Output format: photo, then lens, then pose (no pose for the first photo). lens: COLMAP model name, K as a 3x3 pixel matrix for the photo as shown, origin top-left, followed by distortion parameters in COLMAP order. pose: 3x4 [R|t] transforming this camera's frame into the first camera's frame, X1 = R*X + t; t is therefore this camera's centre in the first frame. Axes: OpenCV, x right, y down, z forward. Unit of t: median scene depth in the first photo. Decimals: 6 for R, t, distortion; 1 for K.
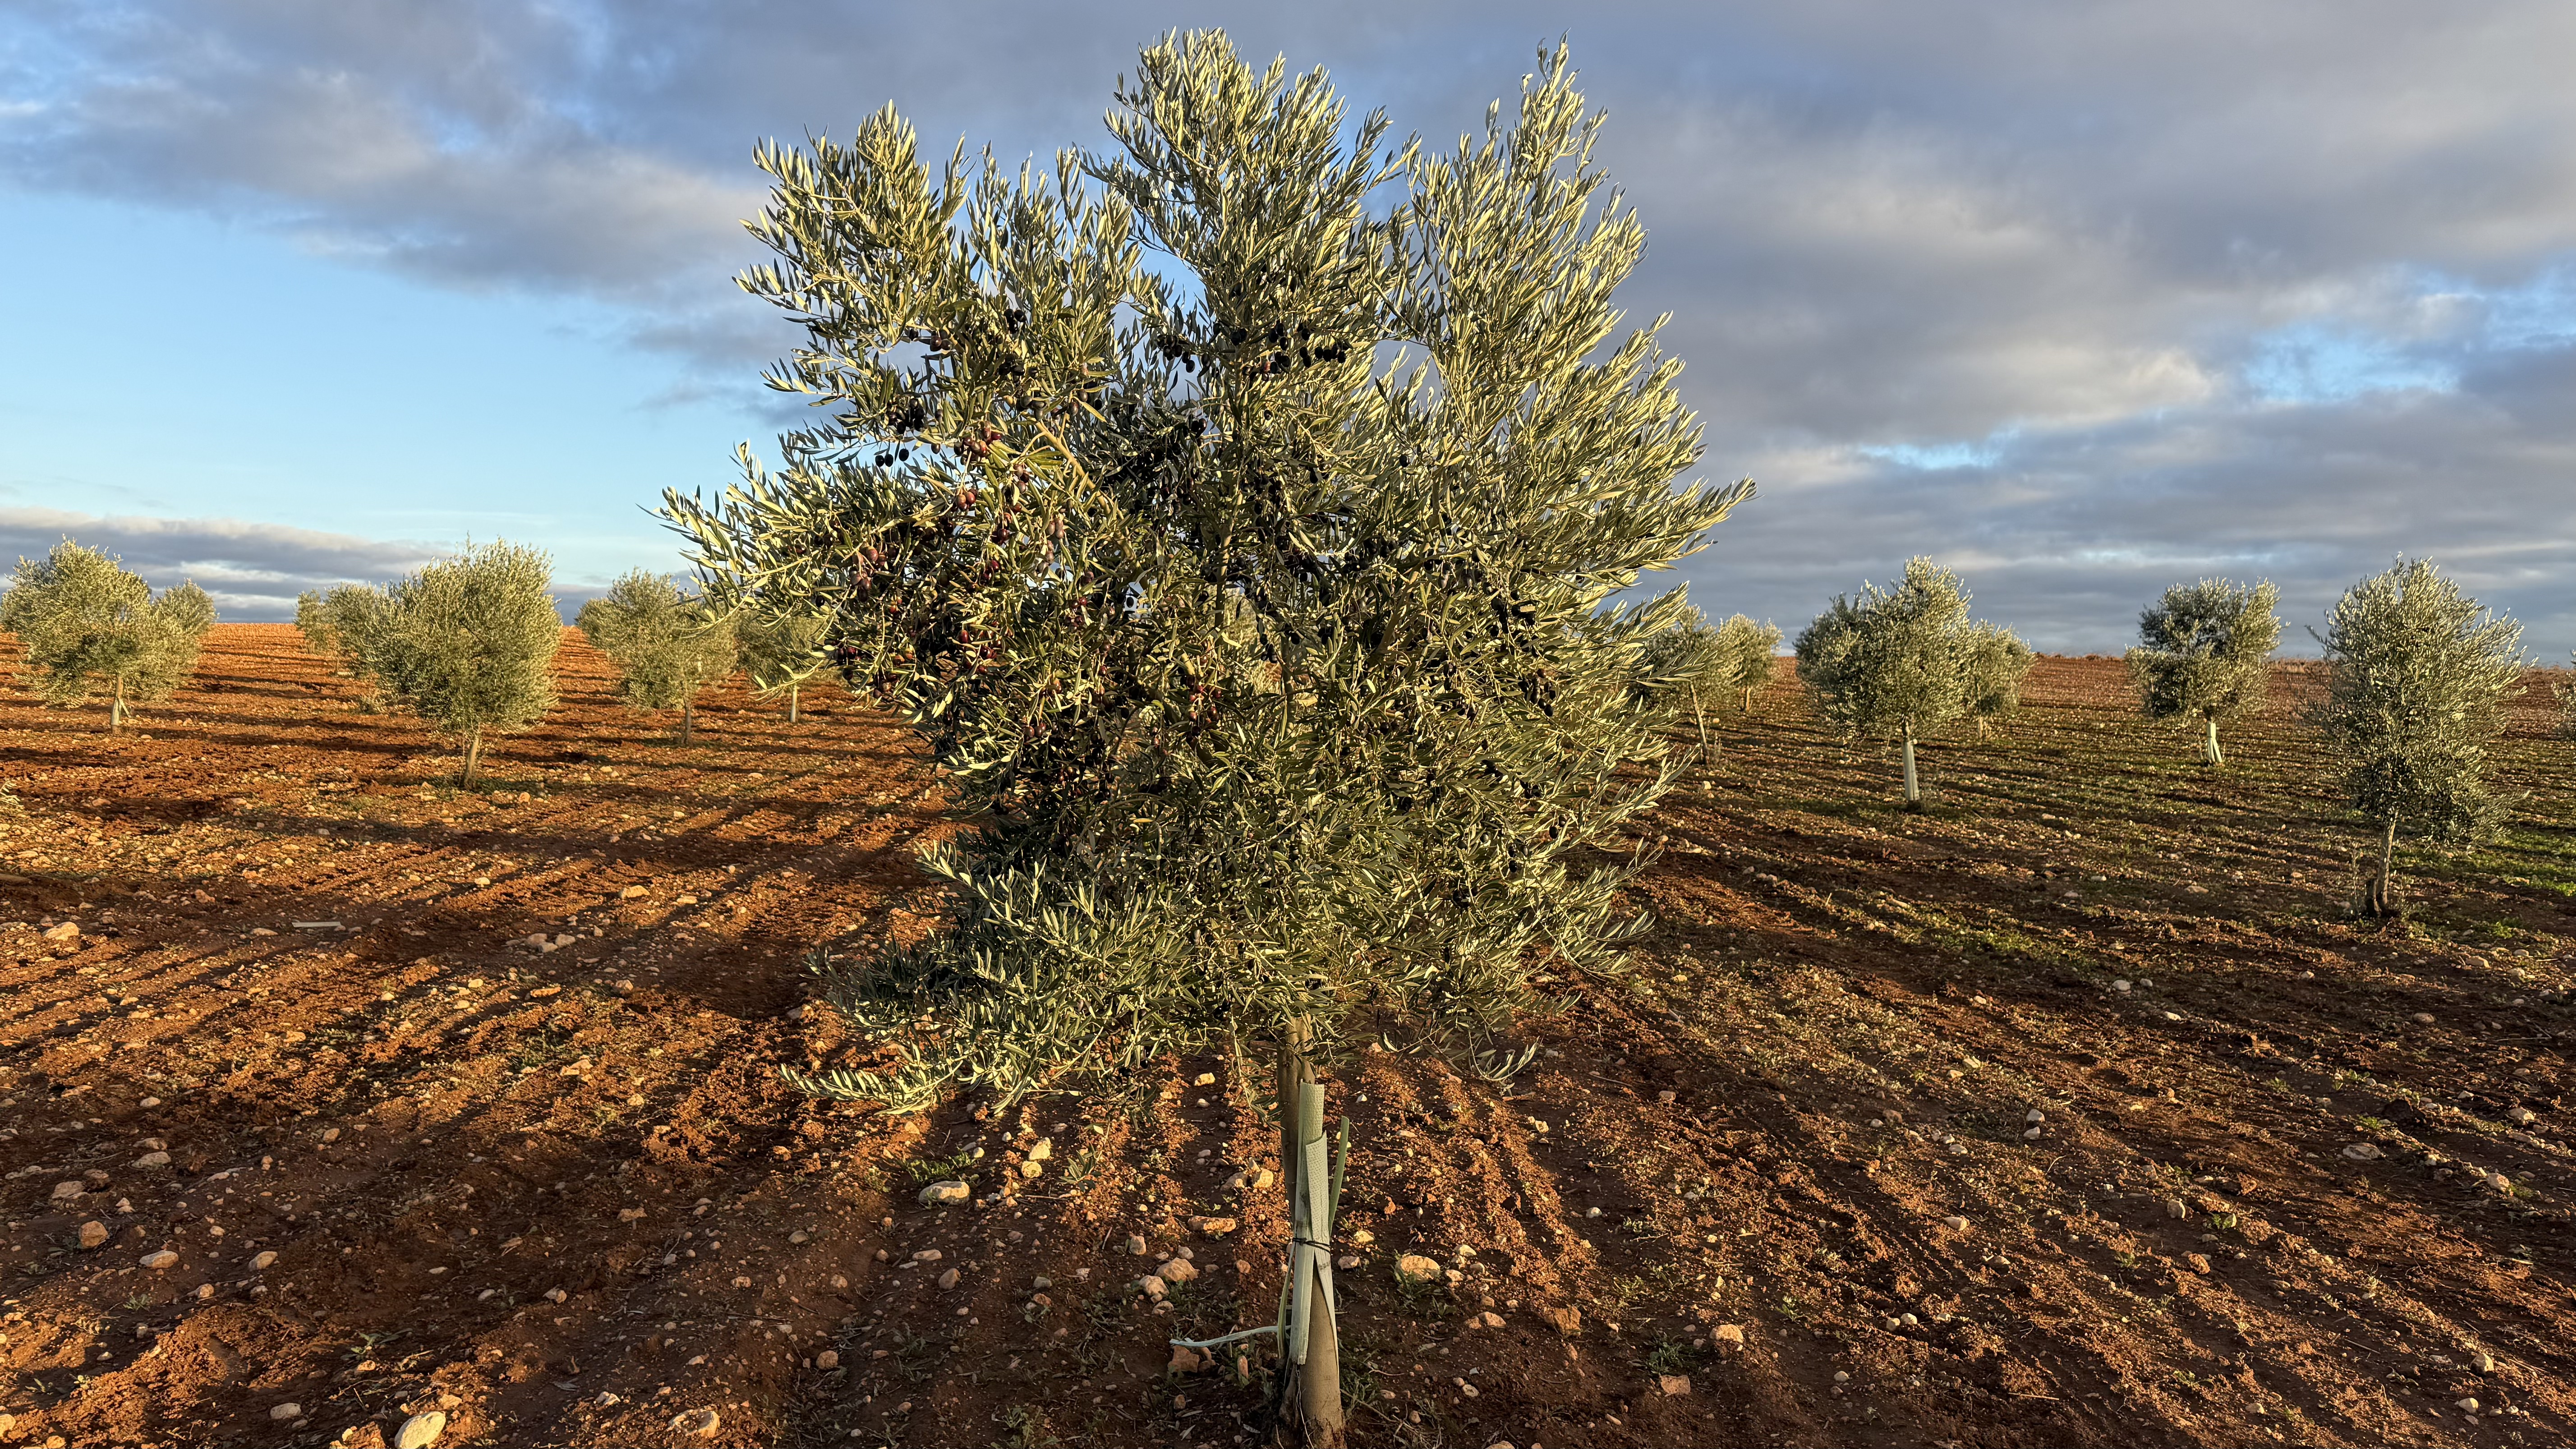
lens RADIAL K [[1797.5, 0, 1298.2], [0, 1797.5, 727.5], [0, 0, 1]] dist [-0.022458, -0.013457]
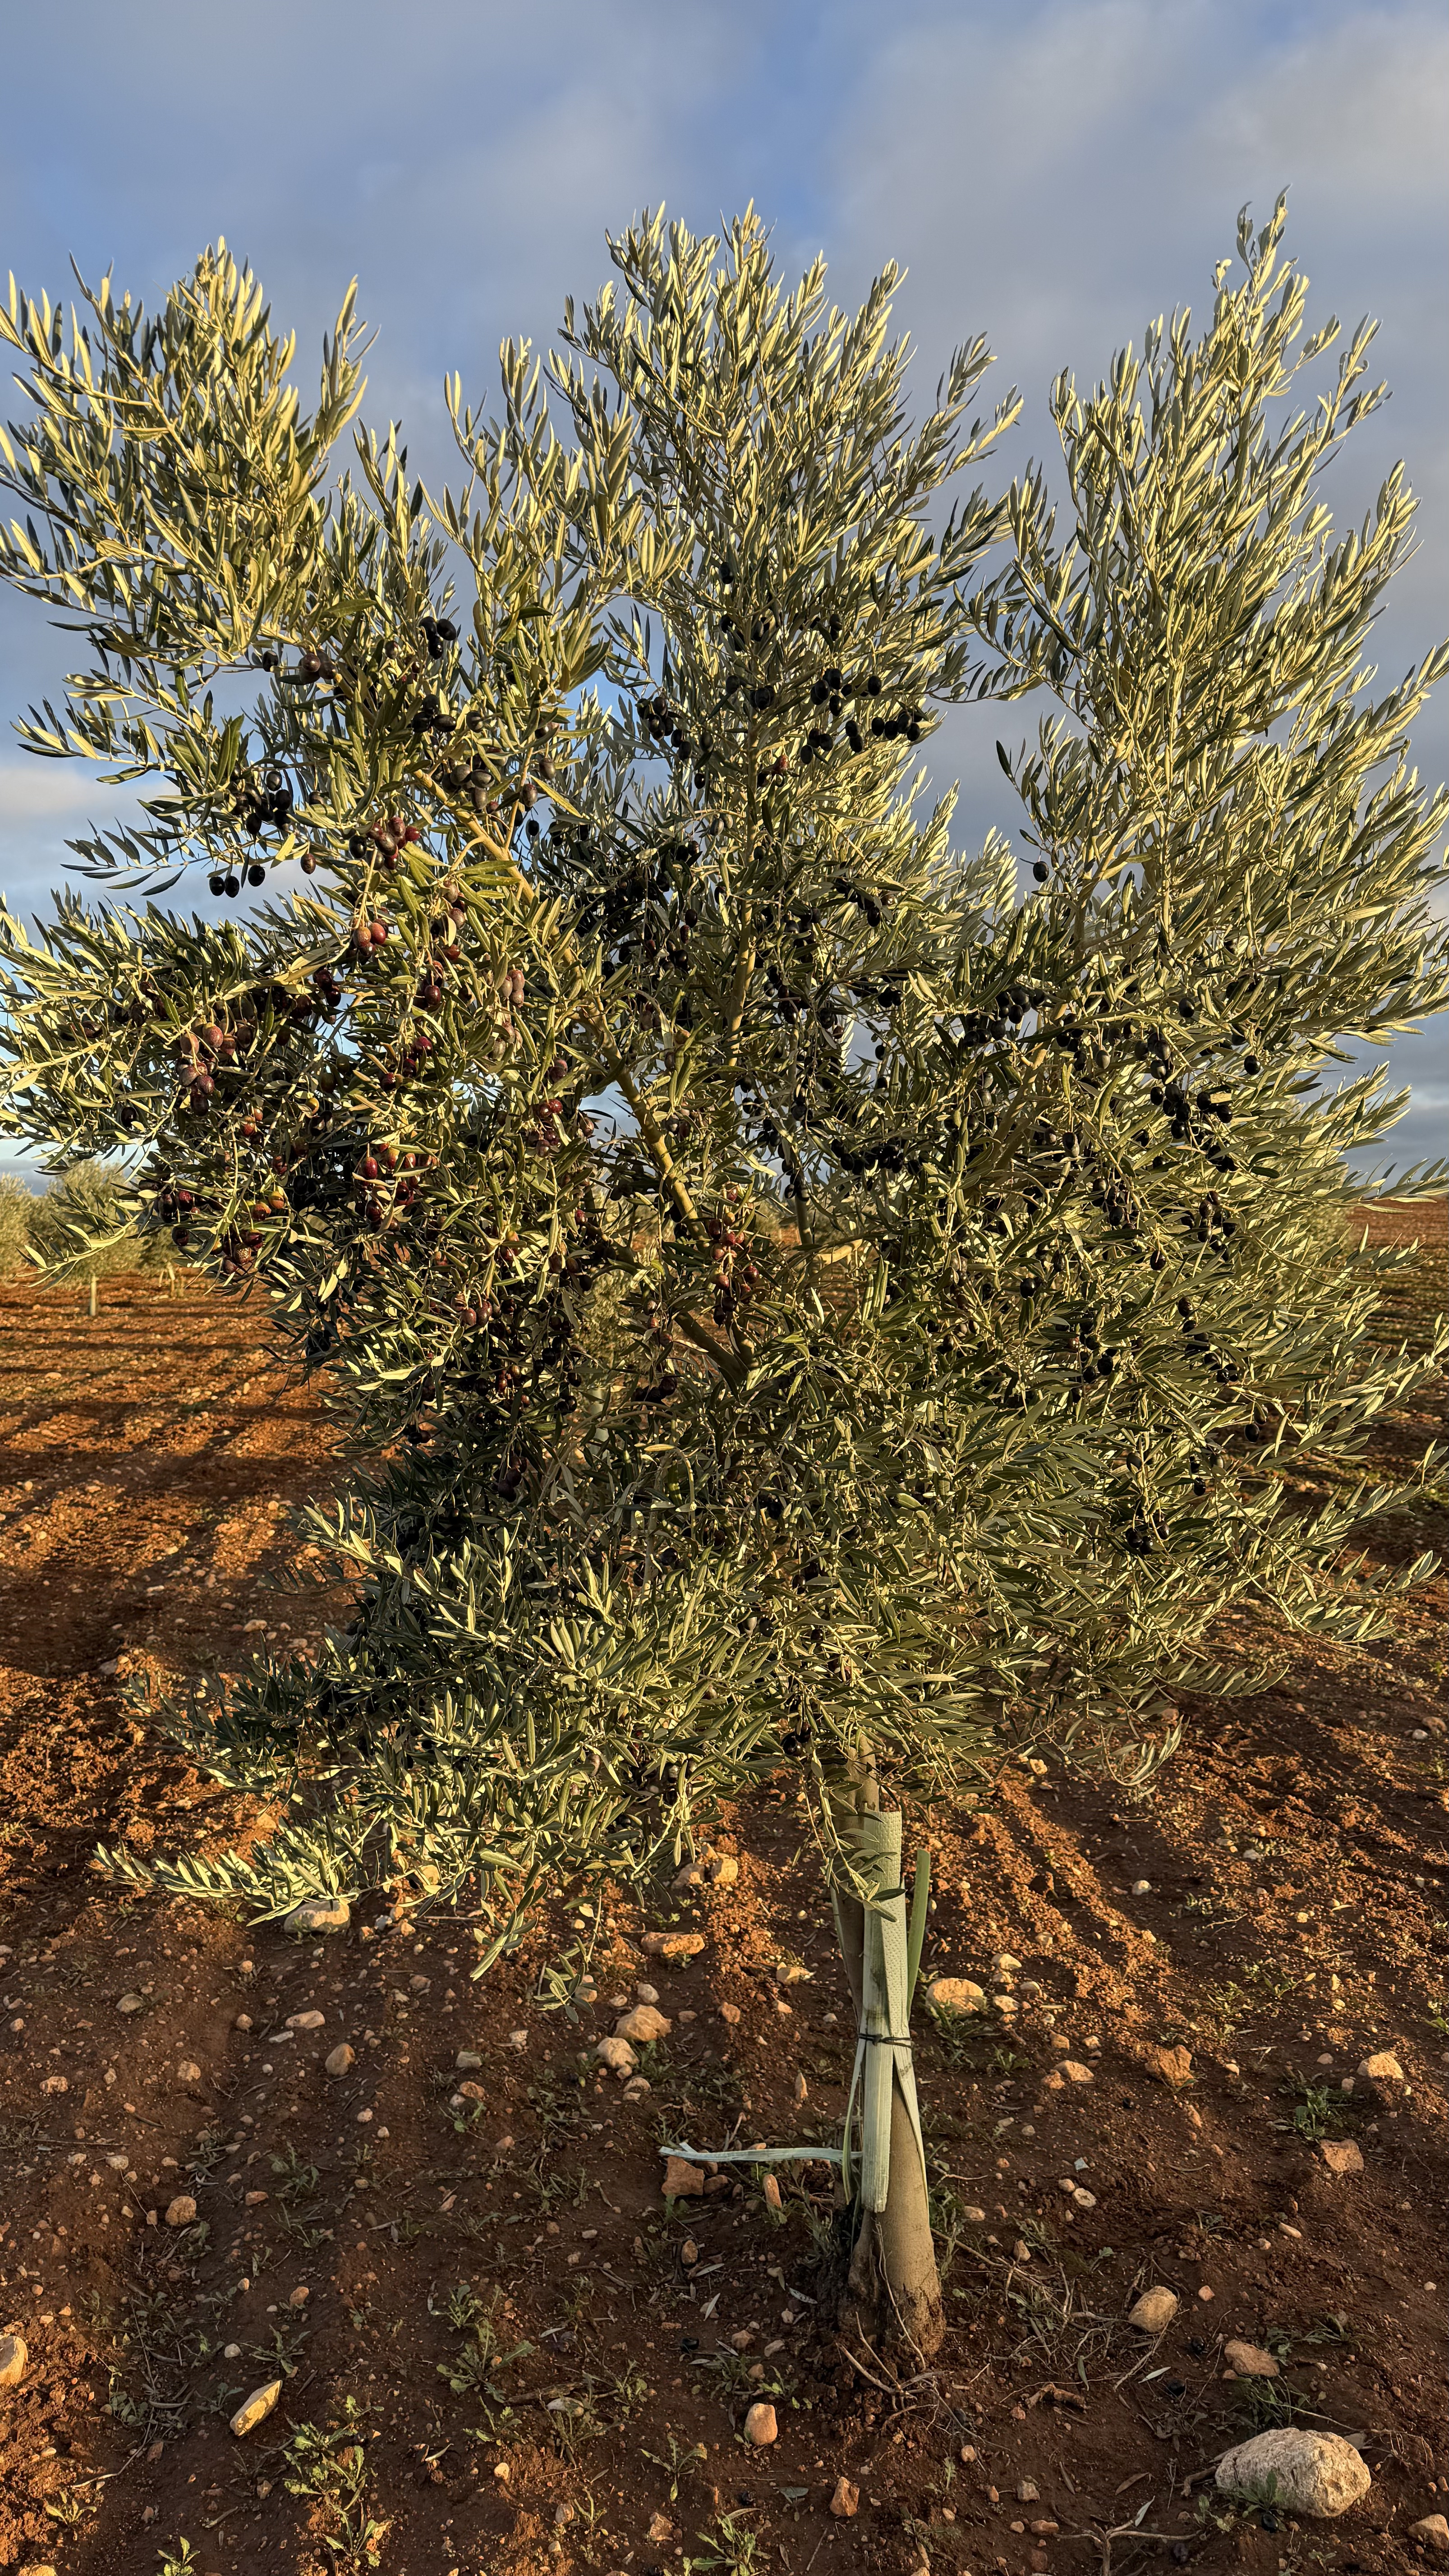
lens RADIAL K [[1797.5, 0, 716.3], [0, 1797.5, 1287.3], [0, 0, 1]] dist [-0.022458, -0.013457]
pose [[0.997232, -0.042846, 0.060771, -0.074047], [0.043148, 0.999062, -0.003660, -0.001695], [-0.060557, 0.006272, 0.998145, 0.263871]]
